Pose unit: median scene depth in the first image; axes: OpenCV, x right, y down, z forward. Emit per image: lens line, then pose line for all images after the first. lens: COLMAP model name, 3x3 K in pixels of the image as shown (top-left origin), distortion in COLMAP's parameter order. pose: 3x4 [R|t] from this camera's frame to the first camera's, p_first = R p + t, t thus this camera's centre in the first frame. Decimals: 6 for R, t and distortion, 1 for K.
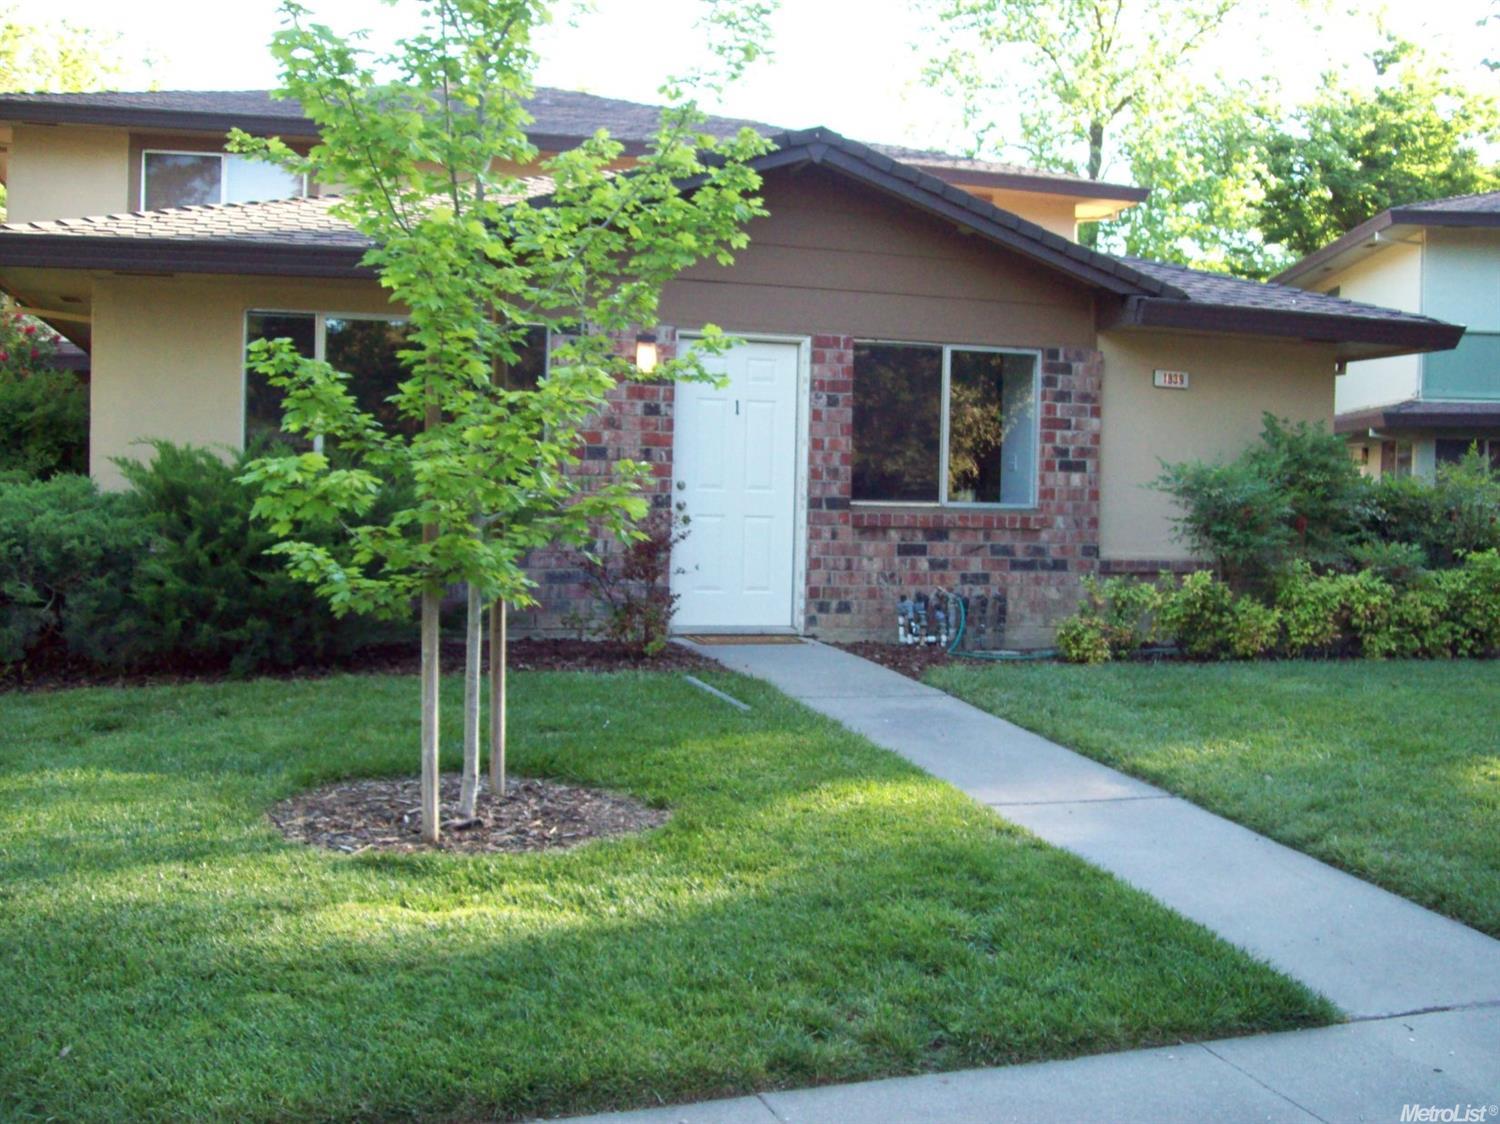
lens RADIAL K [[1612.7, 0, 761.3], [0, 1612.7, 563.1], [0, 0, 1]] dist [-0.131934, 0.000000]
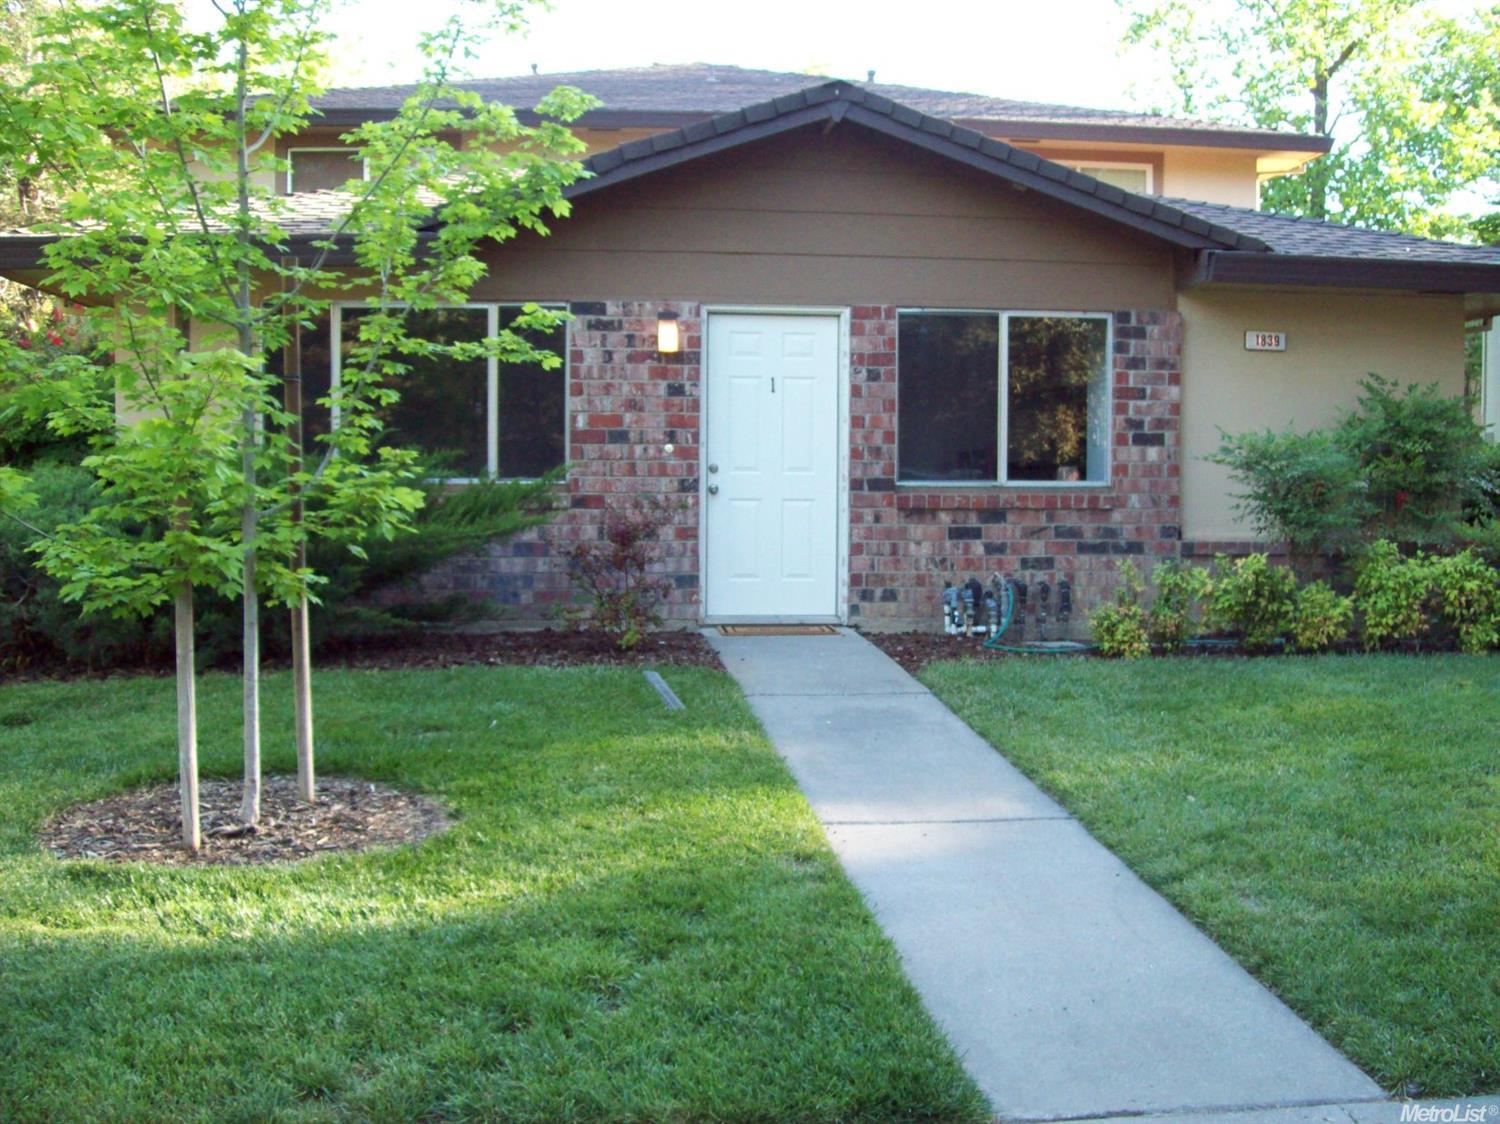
lens RADIAL K [[1612.7, 0, 744.4], [0, 1612.7, 562.4], [0, 0, 1]] dist [-0.131934, 0.000000]
pose [[0.981068, -0.008059, -0.193497, 0.155542], [0.010337, 0.999889, 0.010767, -0.002755], [0.193389, -0.012563, 0.981042, 0.067165]]
